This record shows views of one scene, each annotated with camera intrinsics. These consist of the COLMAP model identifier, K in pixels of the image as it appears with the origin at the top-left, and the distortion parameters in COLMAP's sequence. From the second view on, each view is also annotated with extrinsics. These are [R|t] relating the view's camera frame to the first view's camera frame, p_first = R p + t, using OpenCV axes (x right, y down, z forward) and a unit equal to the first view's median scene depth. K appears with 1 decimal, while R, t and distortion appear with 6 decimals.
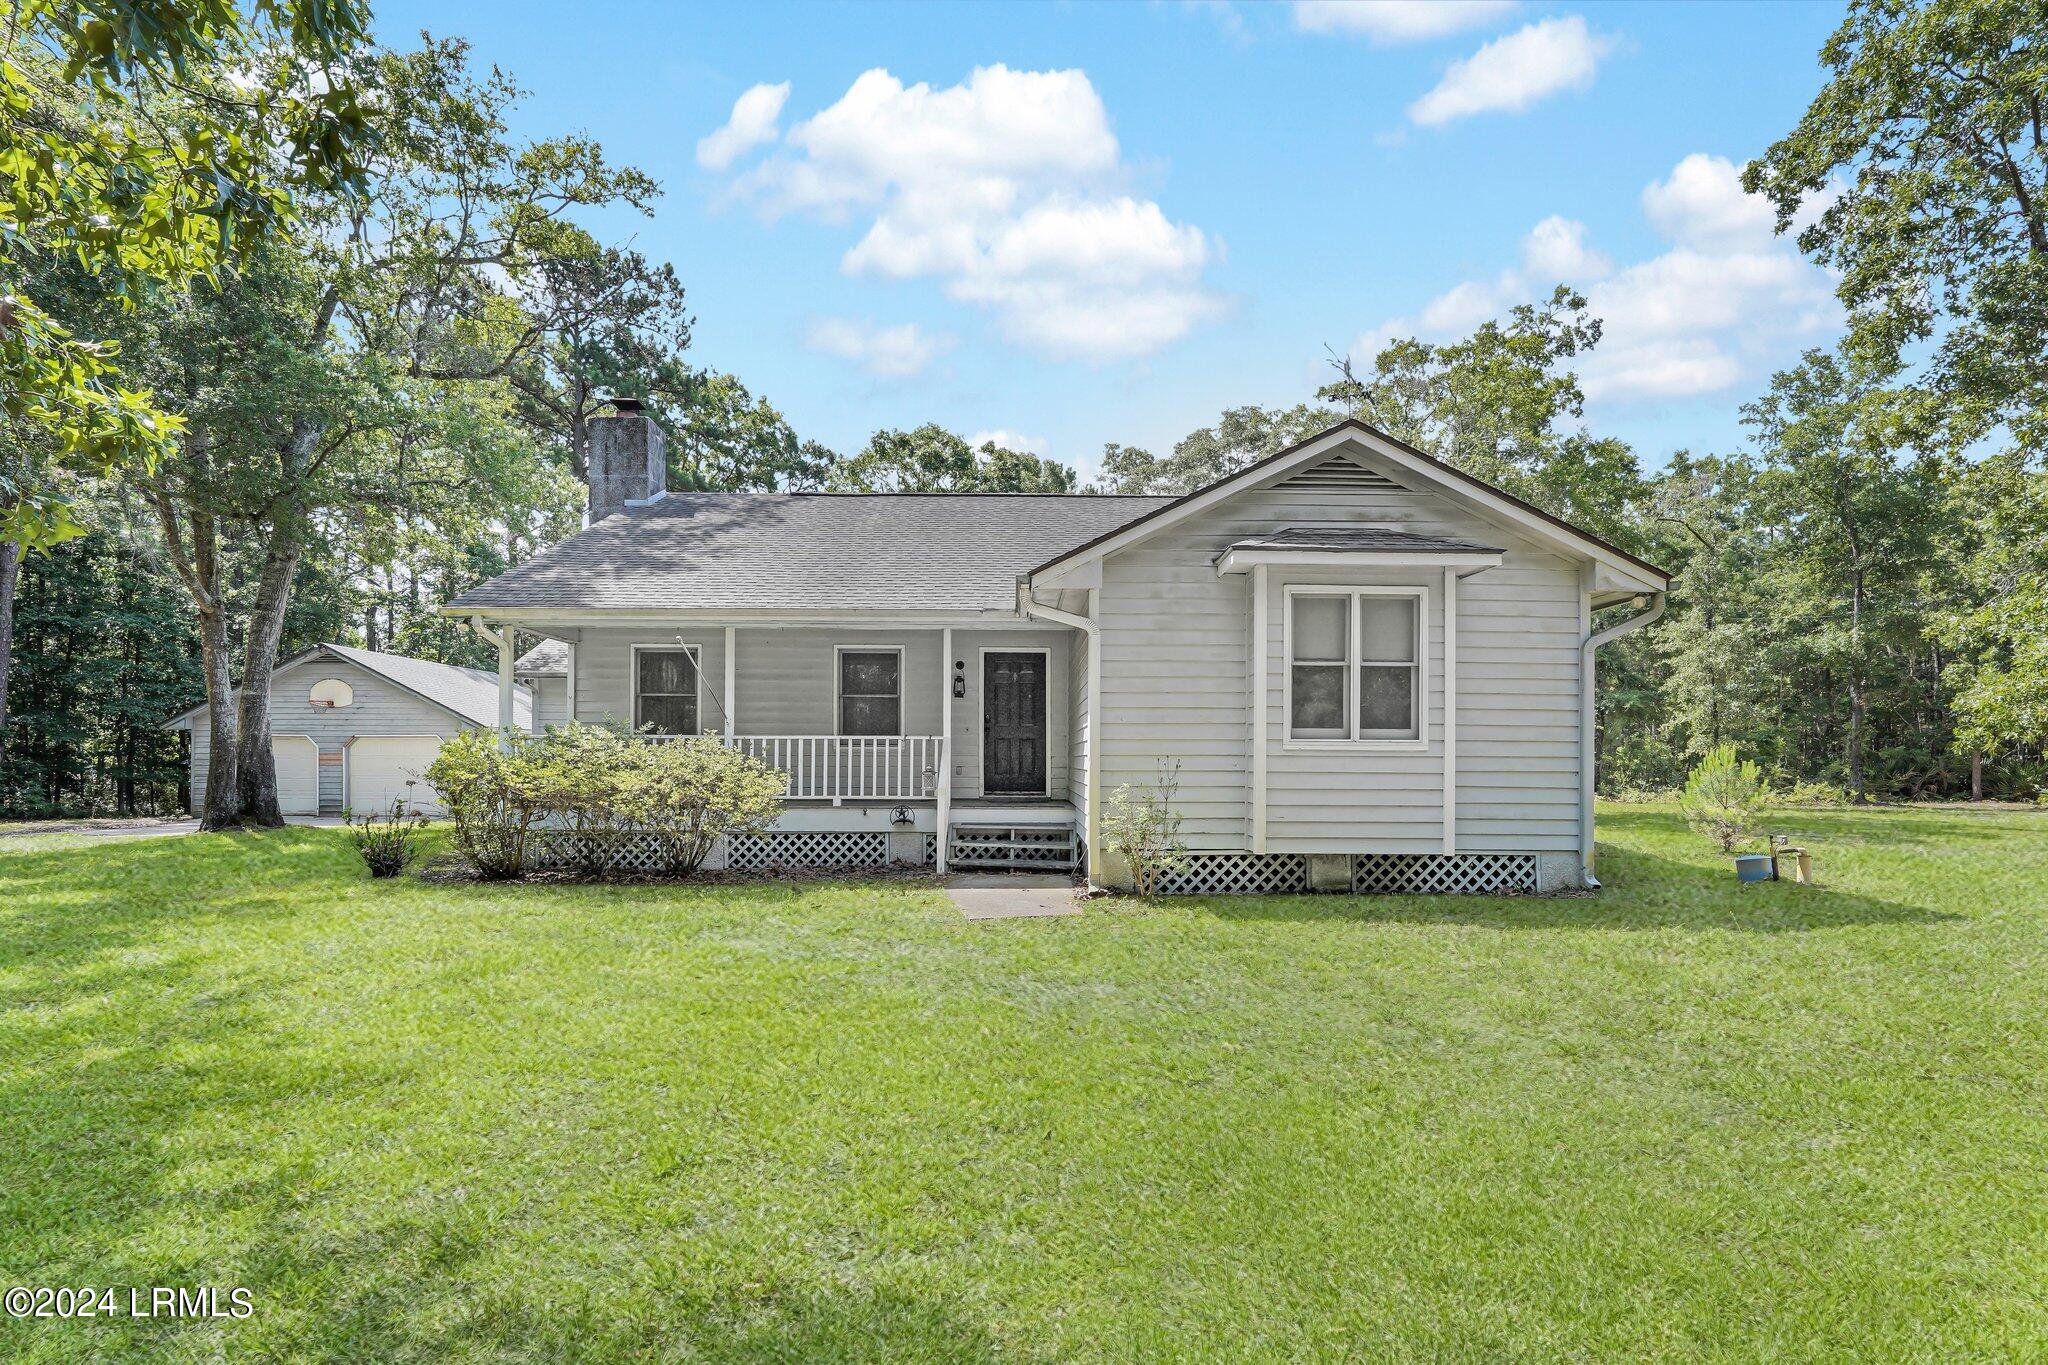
lens RADIAL K [[934.6, 0, 1029.0], [0, 934.6, 761.4], [0, 0, 1]] dist [-0.004260, 0.000922]
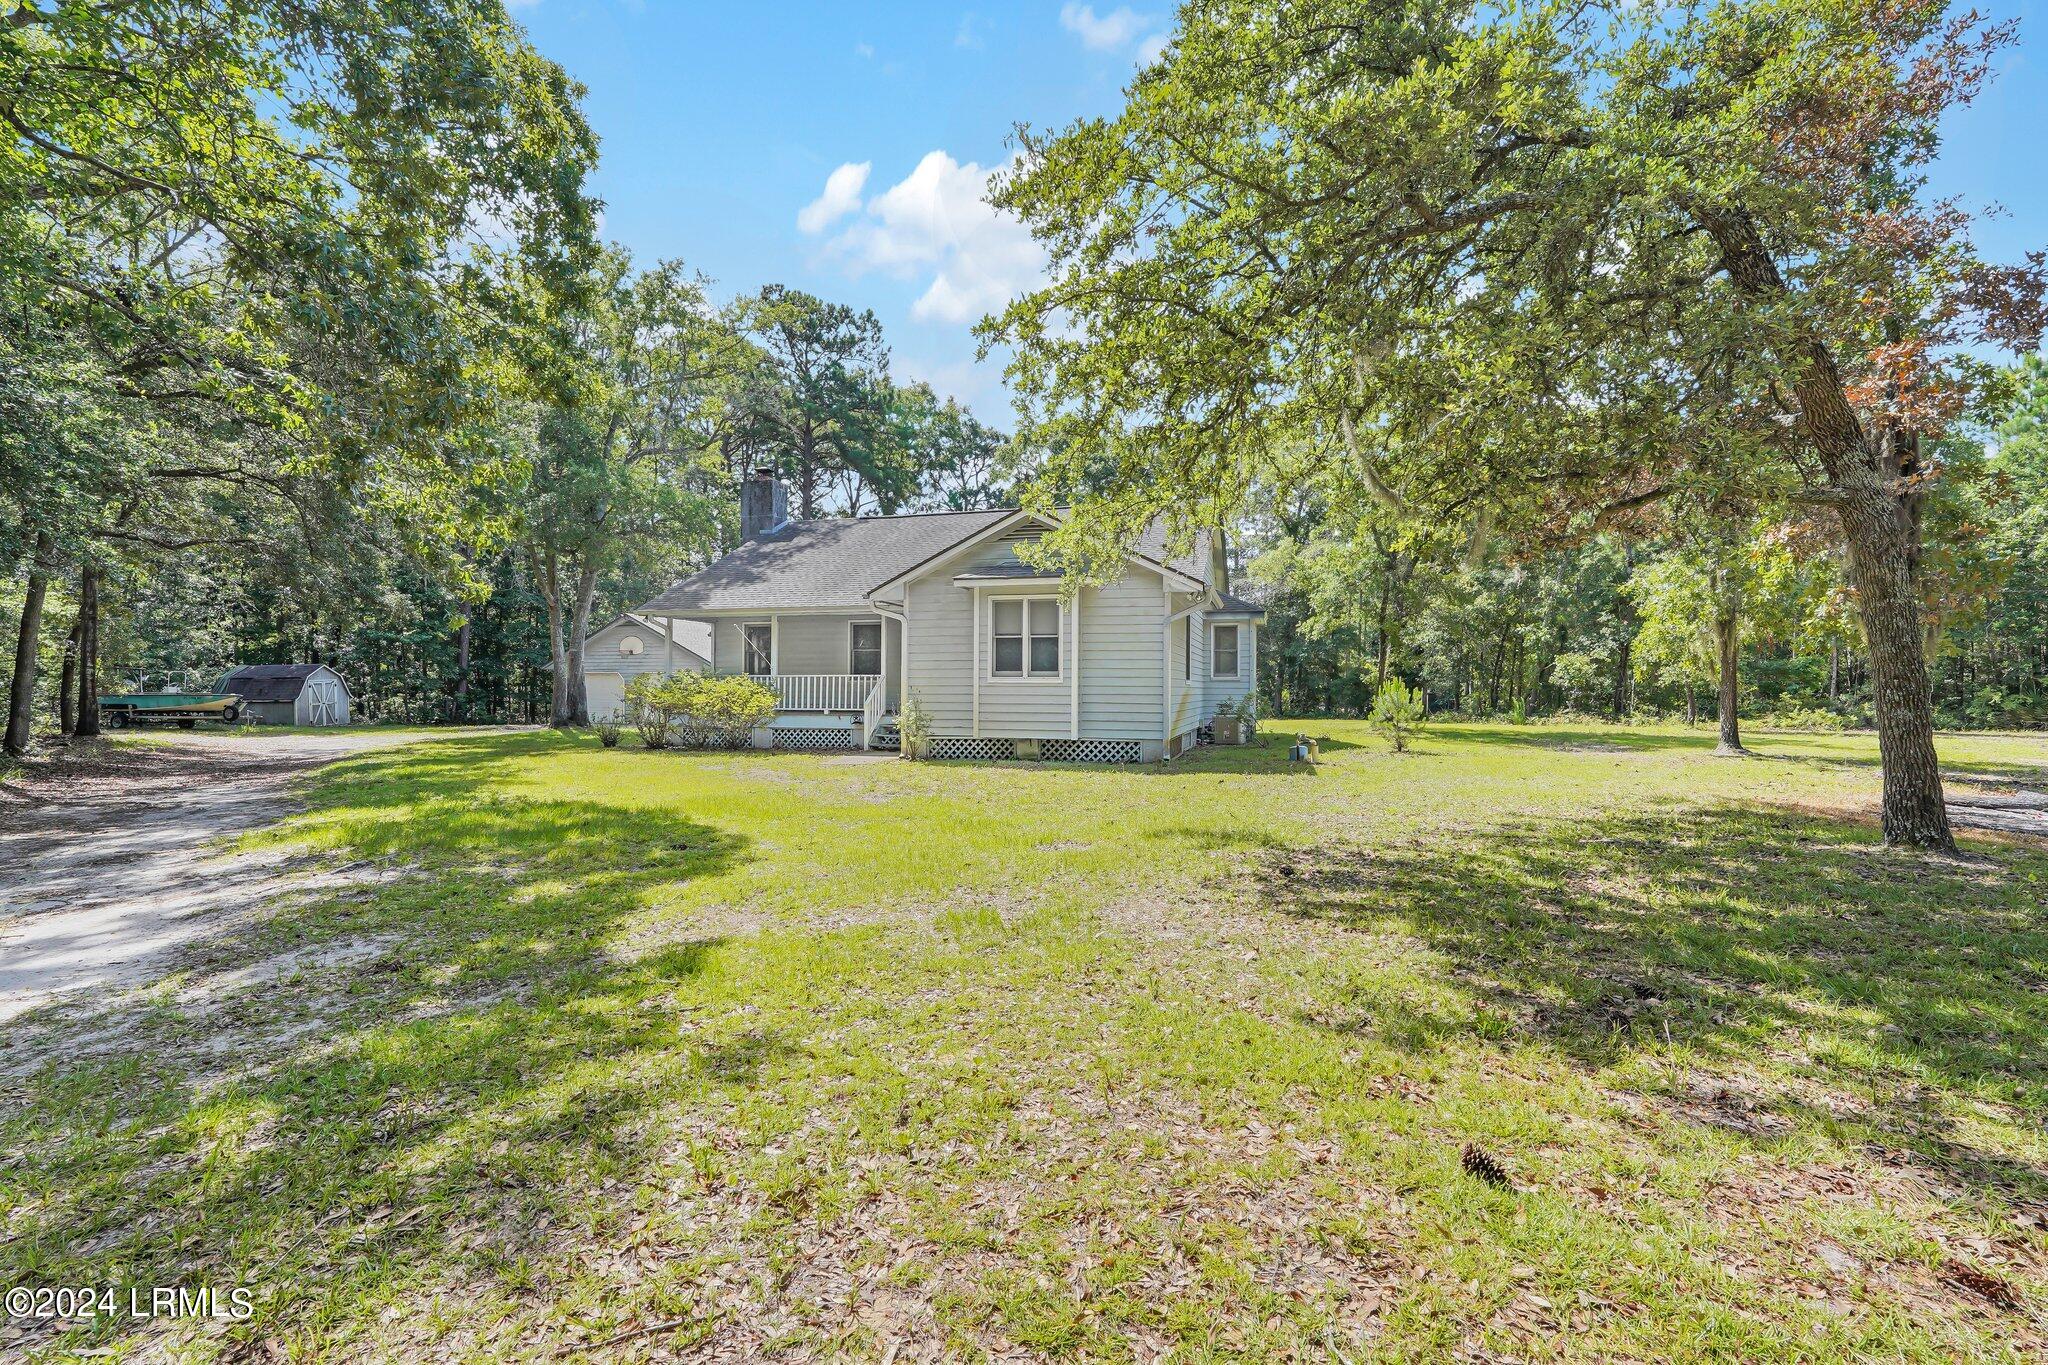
lens RADIAL K [[934.6, 0, 1056.5], [0, 934.6, 693.0], [0, 0, 1]] dist [-0.004260, 0.000922]
pose [[0.961992, 0.000582, -0.273076, 0.671739], [0.000342, 0.999994, 0.003337, 0.001800], [0.273076, -0.003304, 0.961987, -0.570733]]
